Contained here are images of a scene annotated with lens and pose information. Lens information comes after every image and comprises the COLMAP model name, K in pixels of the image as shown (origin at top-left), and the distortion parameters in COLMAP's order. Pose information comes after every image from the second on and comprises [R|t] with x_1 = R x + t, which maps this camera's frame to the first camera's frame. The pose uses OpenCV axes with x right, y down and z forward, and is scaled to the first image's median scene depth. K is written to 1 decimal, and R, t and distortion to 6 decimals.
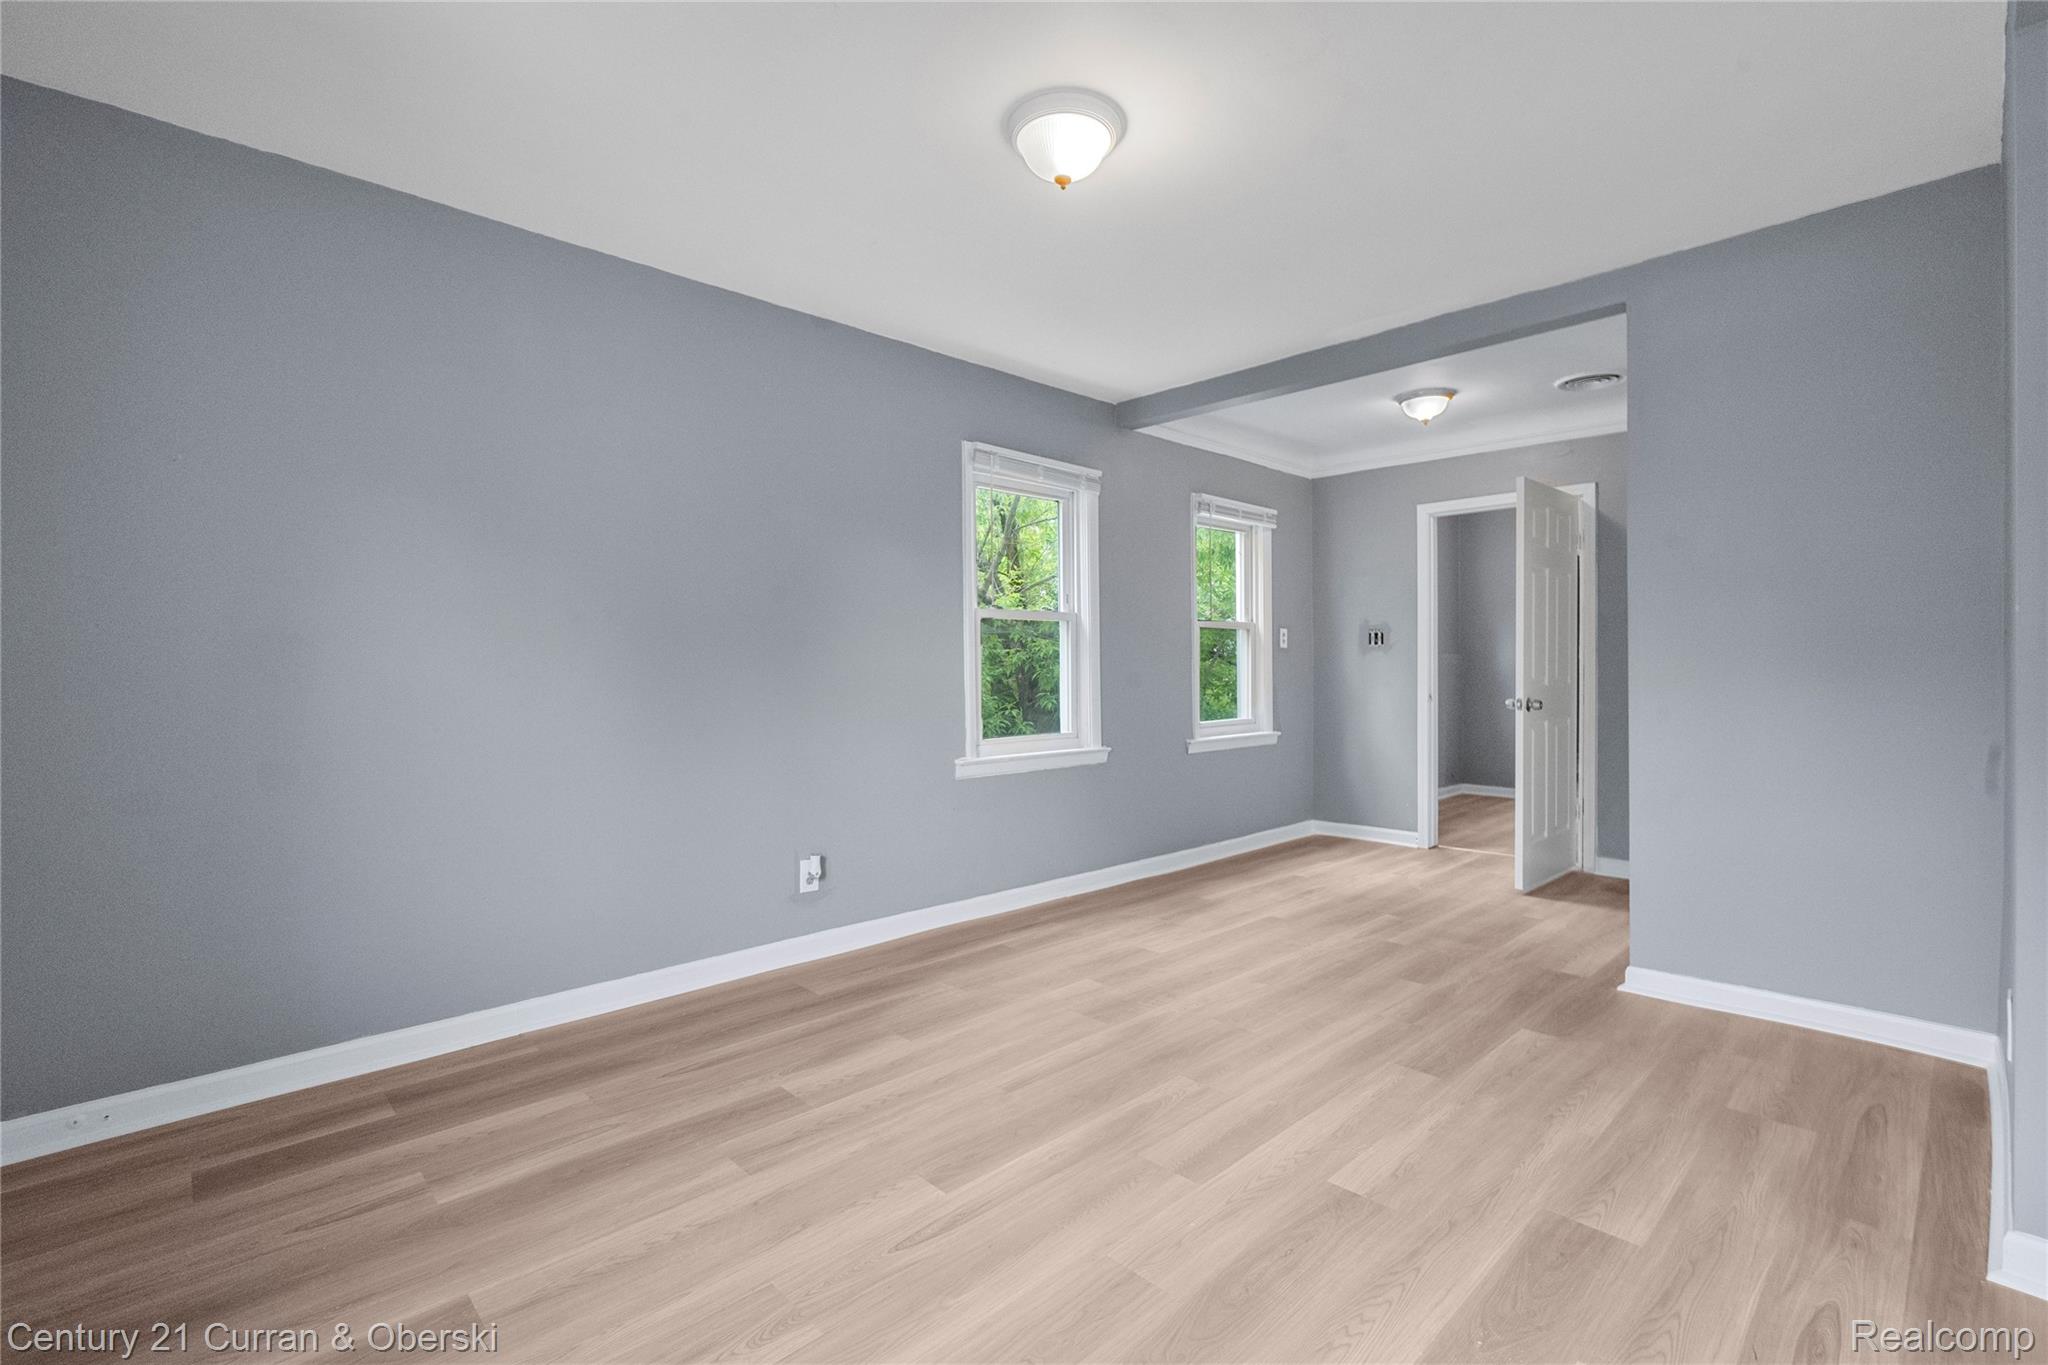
lens RADIAL K [[914.5, 0, 1018.4], [0, 914.5, 677.7], [0, 0, 1]] dist [-0.004332, 0.001178]
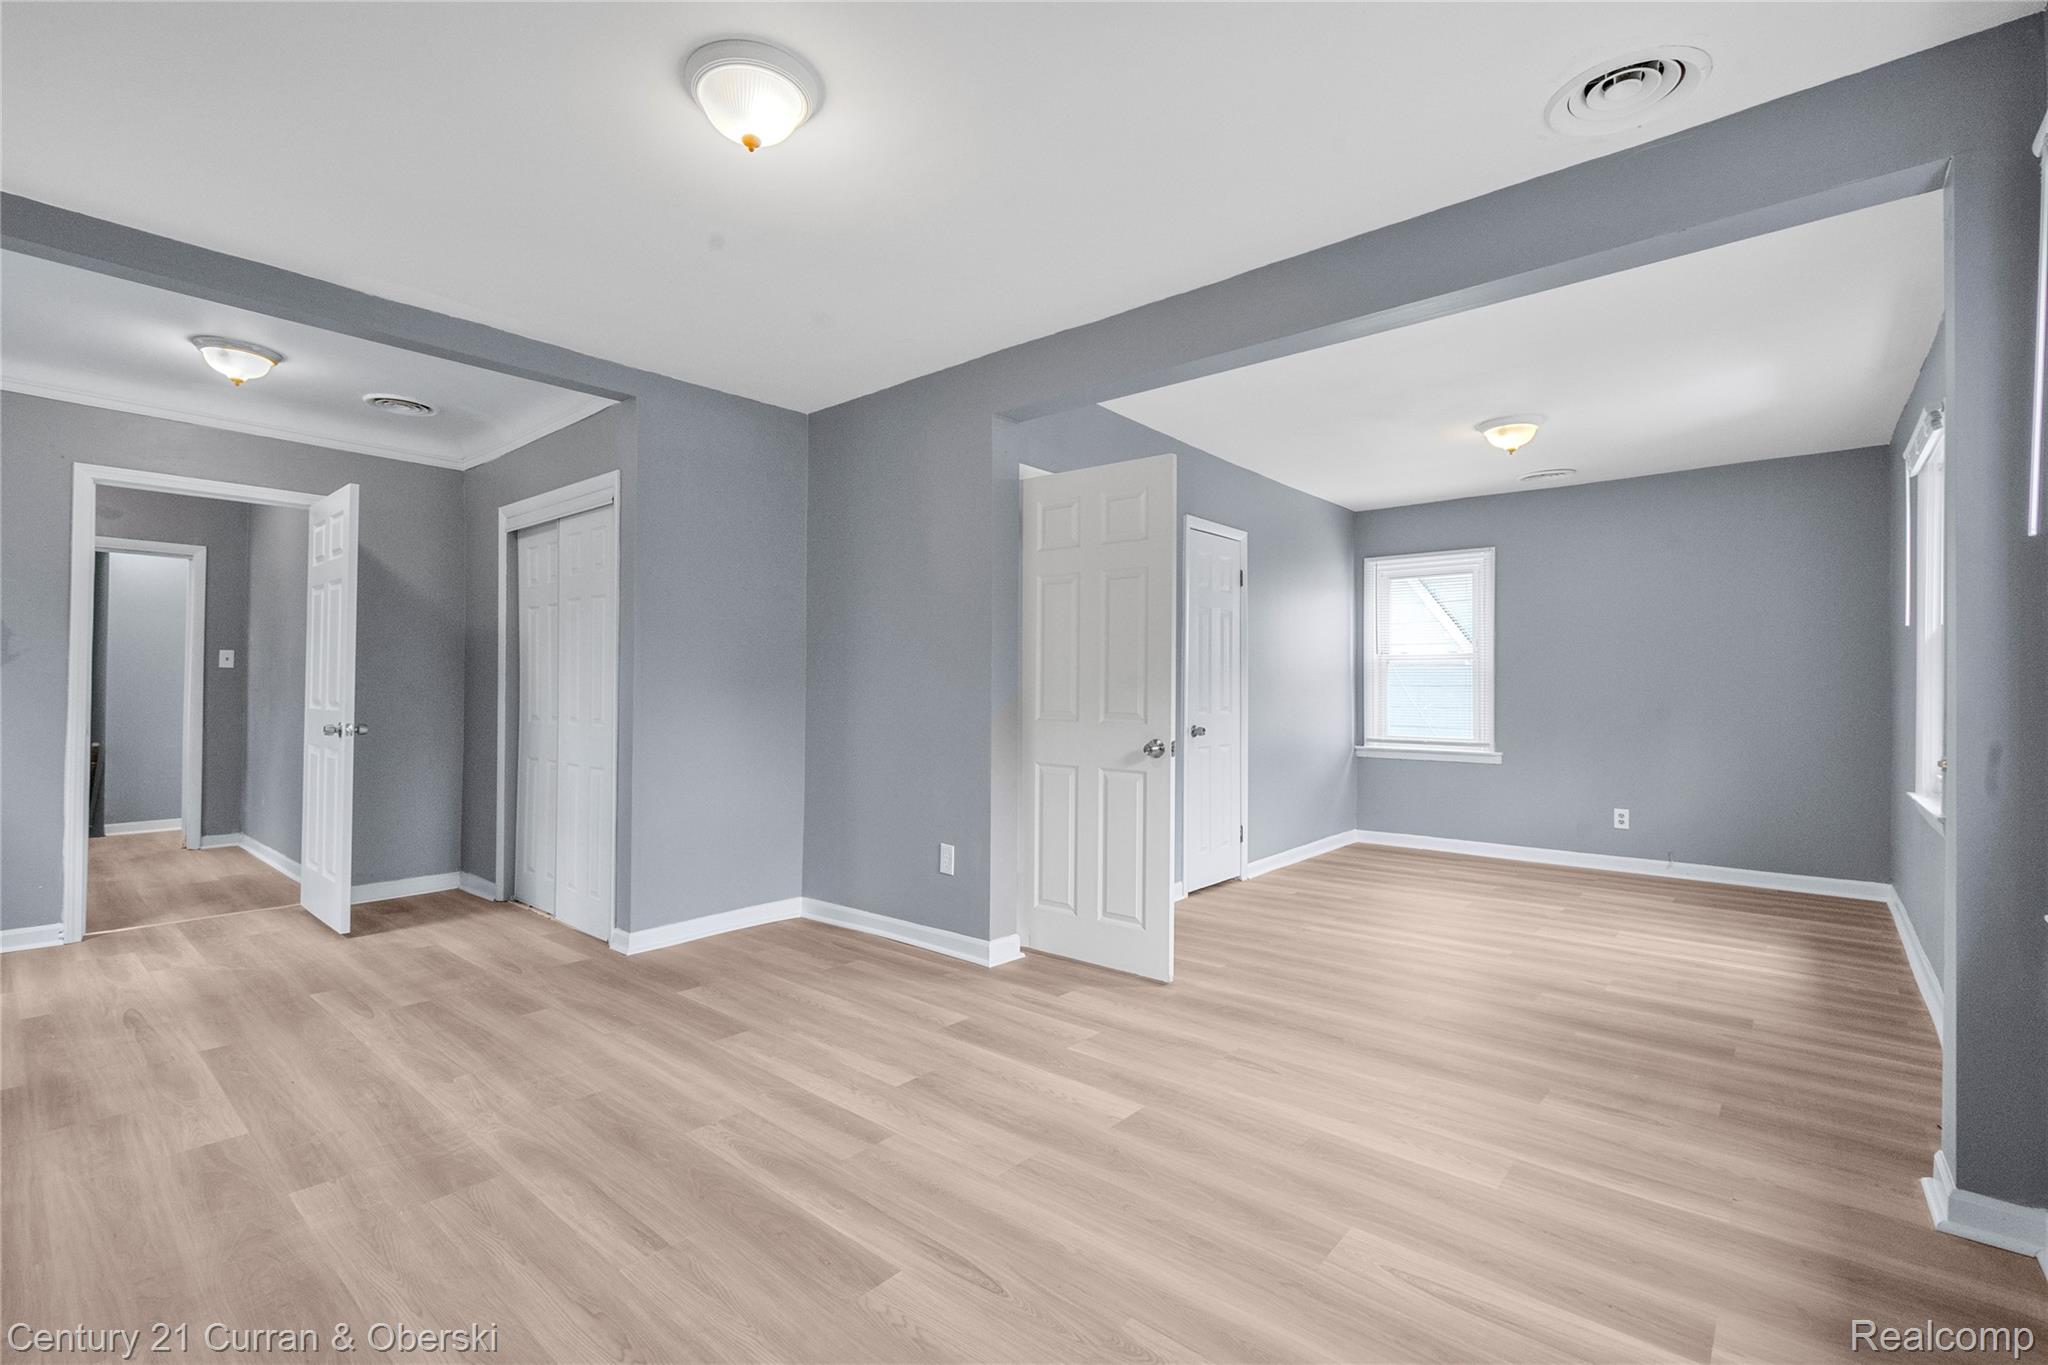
lens RADIAL K [[914.5, 0, 1023.0], [0, 914.5, 679.6], [0, 0, 1]] dist [-0.004332, 0.001178]
pose [[-0.097757, 0.015789, 0.995085, -0.679931], [0.008635, 0.999850, -0.015017, -0.002586], [-0.995173, 0.007124, -0.097878, 0.657748]]
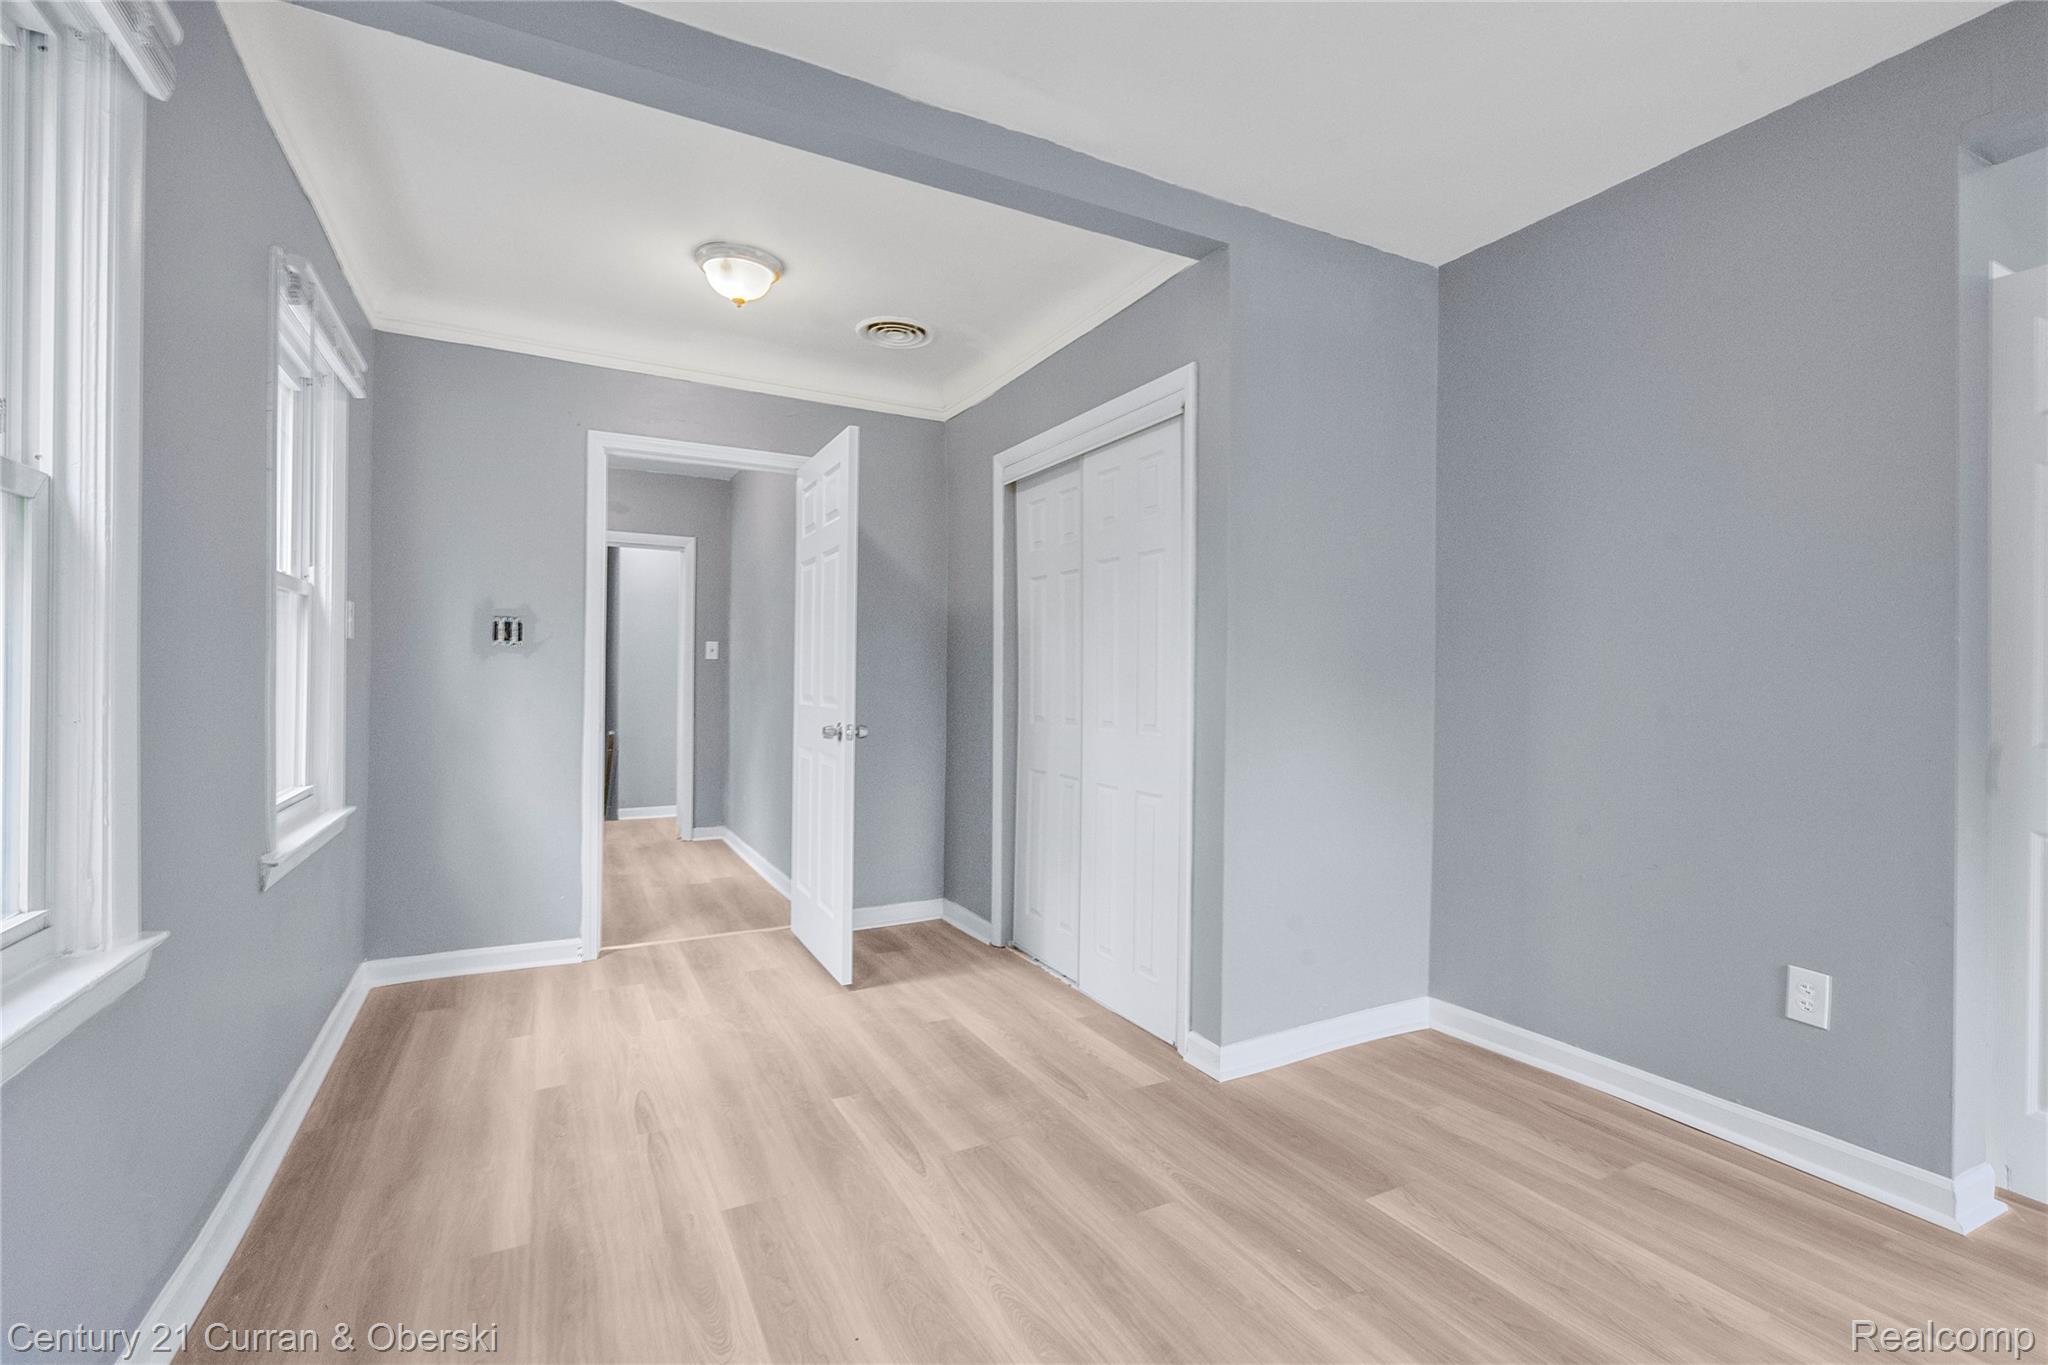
lens RADIAL K [[914.5, 0, 1019.7], [0, 914.5, 680.5], [0, 0, 1]] dist [-0.004332, 0.001178]
pose [[0.273699, 0.005545, 0.961799, -0.197193], [0.003884, 0.999969, -0.006870, -0.011667], [-0.961808, 0.005616, 0.273669, 1.052590]]
